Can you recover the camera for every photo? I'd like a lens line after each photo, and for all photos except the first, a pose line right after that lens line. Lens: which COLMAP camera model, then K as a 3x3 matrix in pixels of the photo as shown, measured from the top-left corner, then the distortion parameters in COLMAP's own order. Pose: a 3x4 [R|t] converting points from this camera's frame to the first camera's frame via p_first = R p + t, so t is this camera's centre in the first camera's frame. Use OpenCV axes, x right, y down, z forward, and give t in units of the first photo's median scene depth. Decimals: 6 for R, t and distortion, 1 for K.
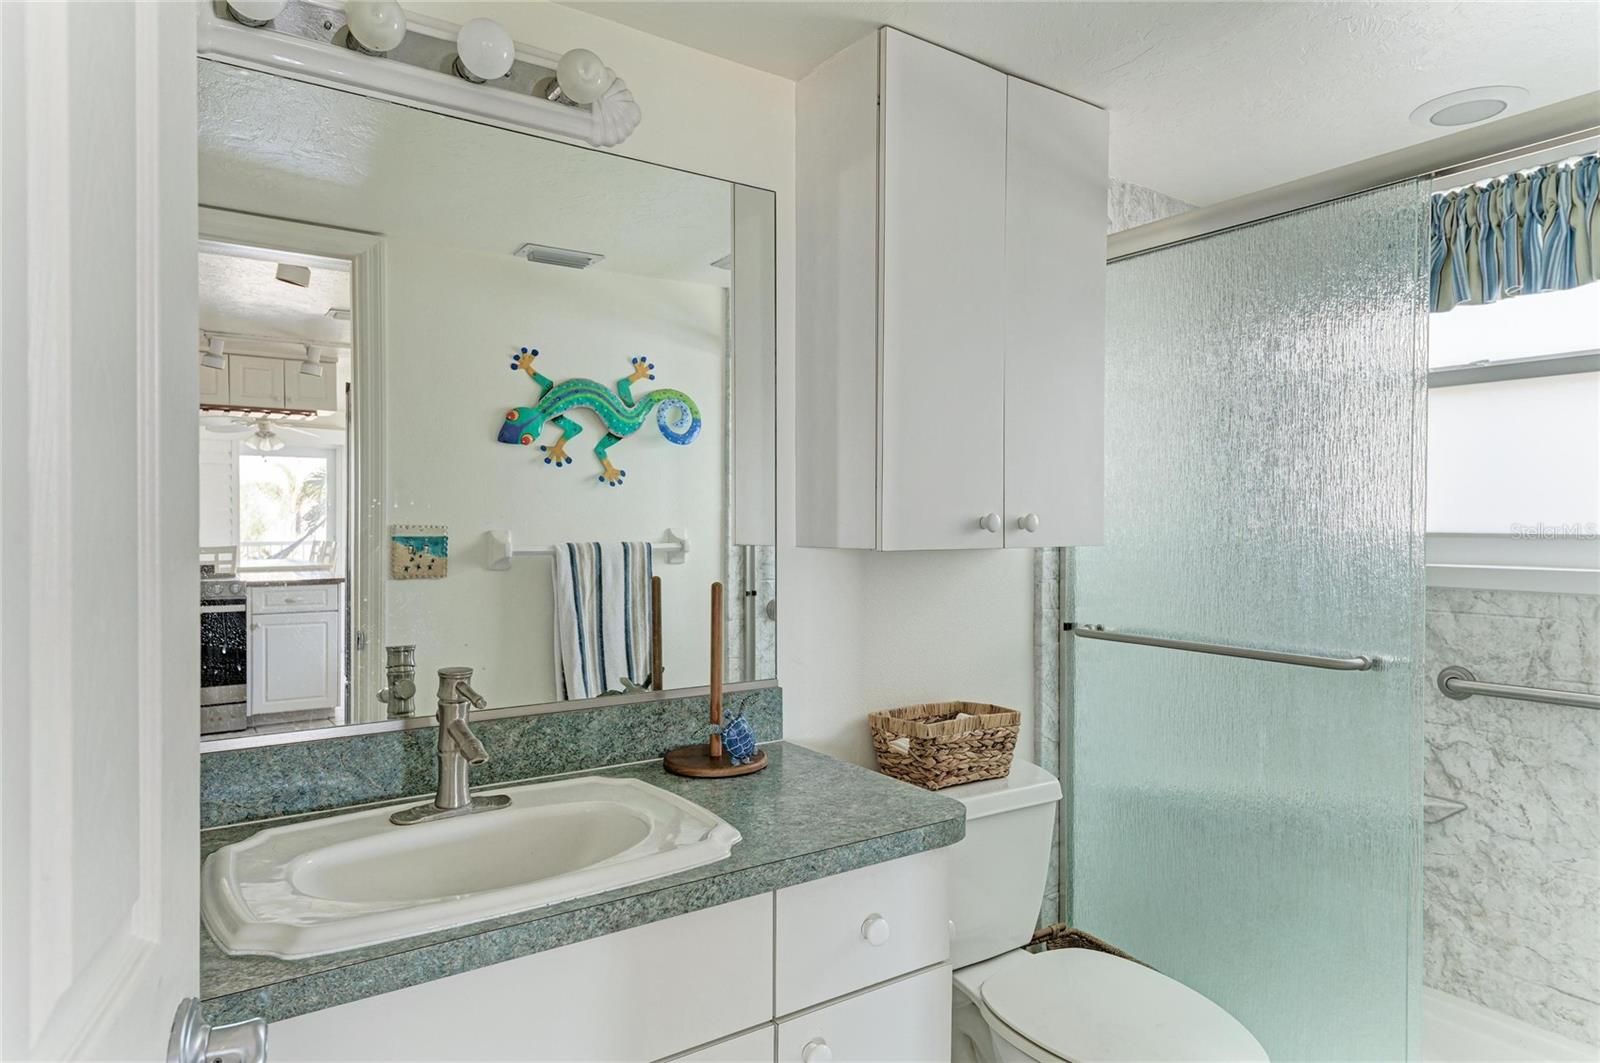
lens RADIAL K [[959.3, 0, 800.0], [0, 959.3, 531.5], [0, 0, 1]] dist [0.001258, 0.000431]
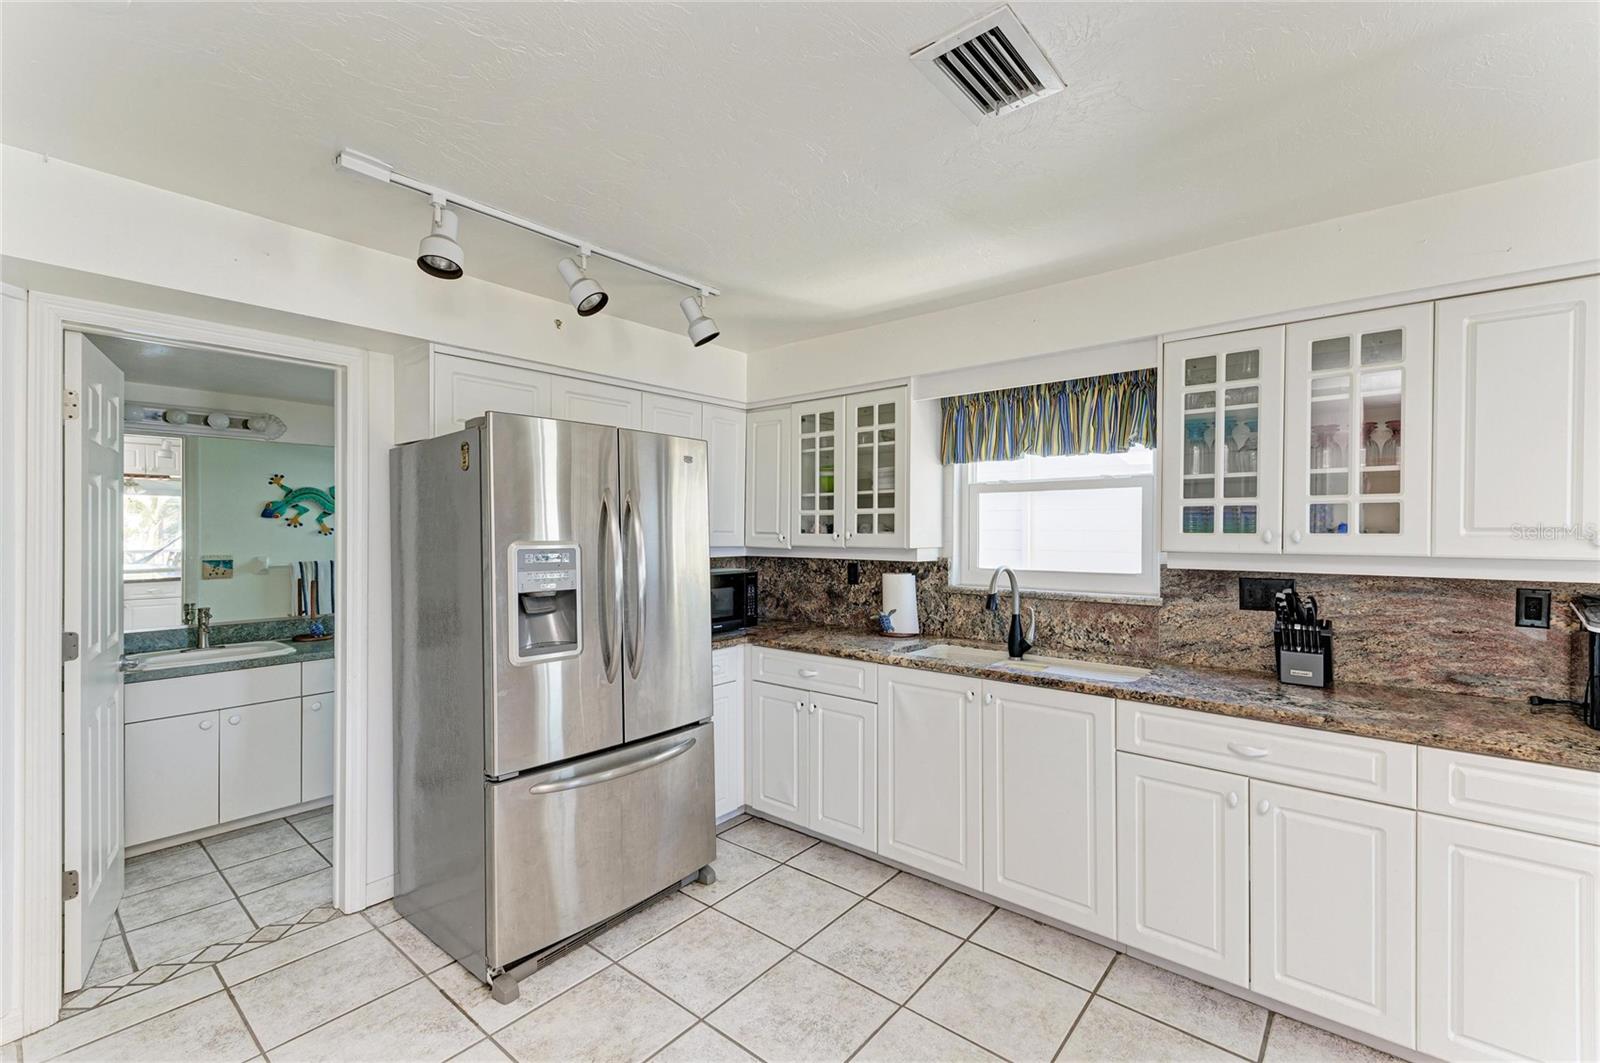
lens RADIAL K [[680.9, 0, 795.1], [0, 680.9, 534.0], [0, 0, 1]] dist [0.007094, -0.000214]
pose [[0.965541, 0.002908, 0.260236, 0.462564], [-0.002951, 0.999996, -0.000227, -0.055902], [-0.260236, -0.000549, 0.965545, -0.847564]]
